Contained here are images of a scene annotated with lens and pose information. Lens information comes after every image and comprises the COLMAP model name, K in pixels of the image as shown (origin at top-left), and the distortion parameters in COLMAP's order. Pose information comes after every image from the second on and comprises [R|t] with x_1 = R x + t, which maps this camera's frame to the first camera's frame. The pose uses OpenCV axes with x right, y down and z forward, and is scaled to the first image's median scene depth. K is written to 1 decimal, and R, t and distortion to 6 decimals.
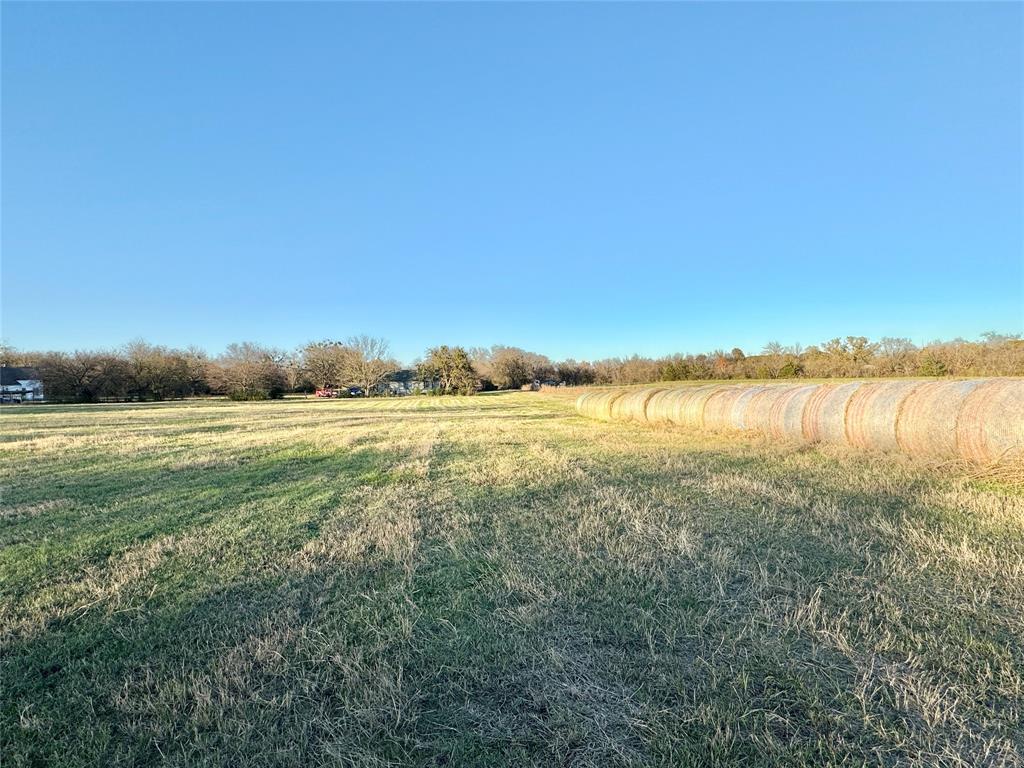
lens RADIAL K [[554.5, 0, 511.7], [0, 554.5, 383.2], [0, 0, 1]] dist [-0.003898, 0.000402]
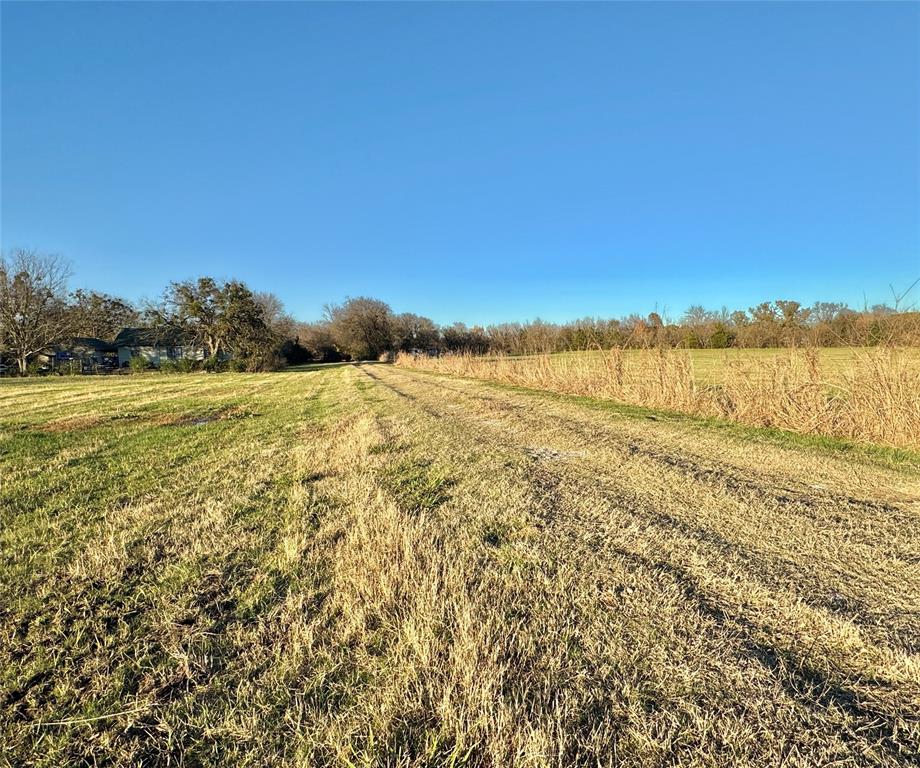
lens RADIAL K [[520.8, 0, 459.4], [0, 520.8, 383.4], [0, 0, 1]] dist [0.001157, 0.000278]
pose [[0.996134, -0.001081, 0.087844, 0.040681], [-0.003852, 0.998425, 0.055964, 0.002419], [-0.087766, -0.056086, 0.994561, 0.249927]]
